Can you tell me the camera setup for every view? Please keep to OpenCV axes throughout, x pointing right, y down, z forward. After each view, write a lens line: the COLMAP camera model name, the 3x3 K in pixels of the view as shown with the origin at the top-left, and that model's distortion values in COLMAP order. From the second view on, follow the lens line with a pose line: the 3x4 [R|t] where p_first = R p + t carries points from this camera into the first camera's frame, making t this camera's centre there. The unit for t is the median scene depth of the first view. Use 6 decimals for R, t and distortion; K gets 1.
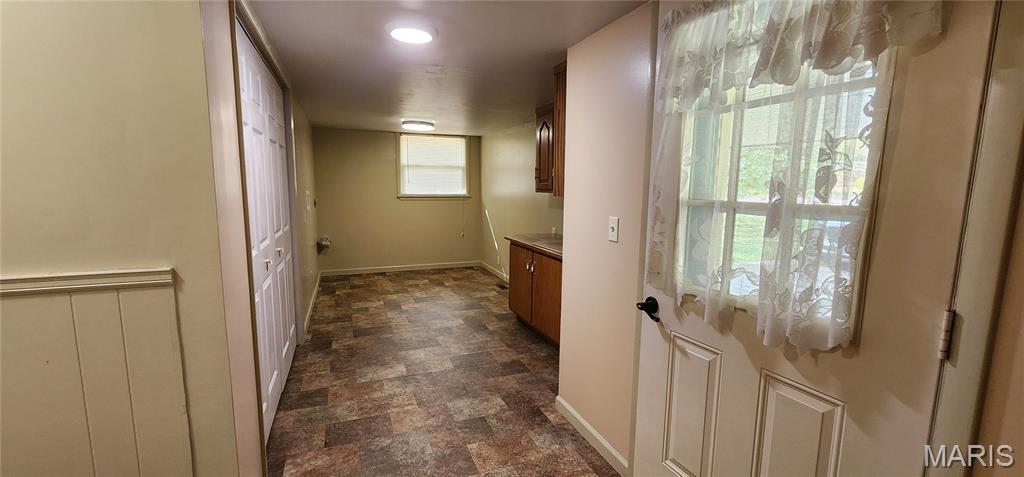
lens RADIAL K [[422.3, 0, 510.3], [0, 422.3, 243.0], [0, 0, 1]] dist [-0.002213, -0.000211]
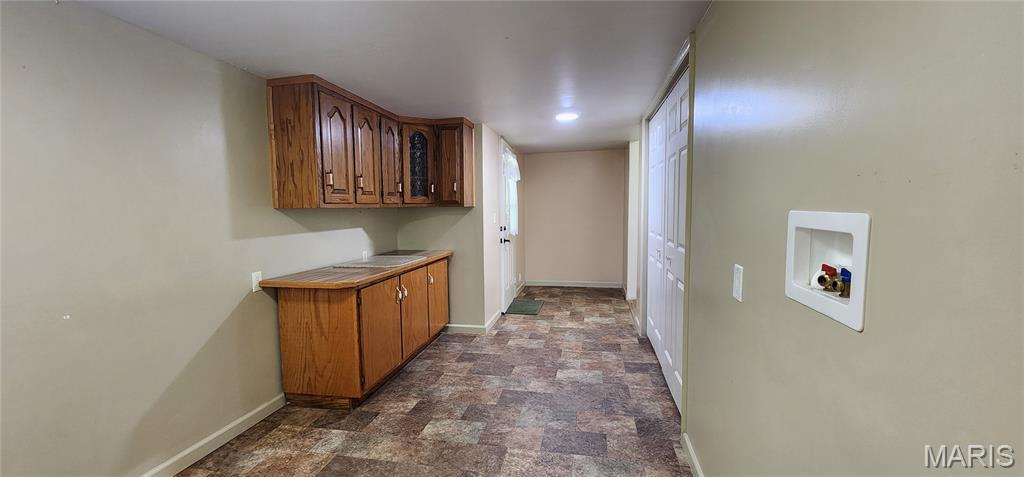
lens RADIAL K [[422.3, 0, 511.7], [0, 422.3, 239.1], [0, 0, 1]] dist [-0.002213, -0.000211]
pose [[-0.845904, -0.046426, 0.531310, -0.701089], [0.069878, 0.977968, 0.196710, -0.240697], [-0.528737, 0.203525, -0.824023, 1.875422]]
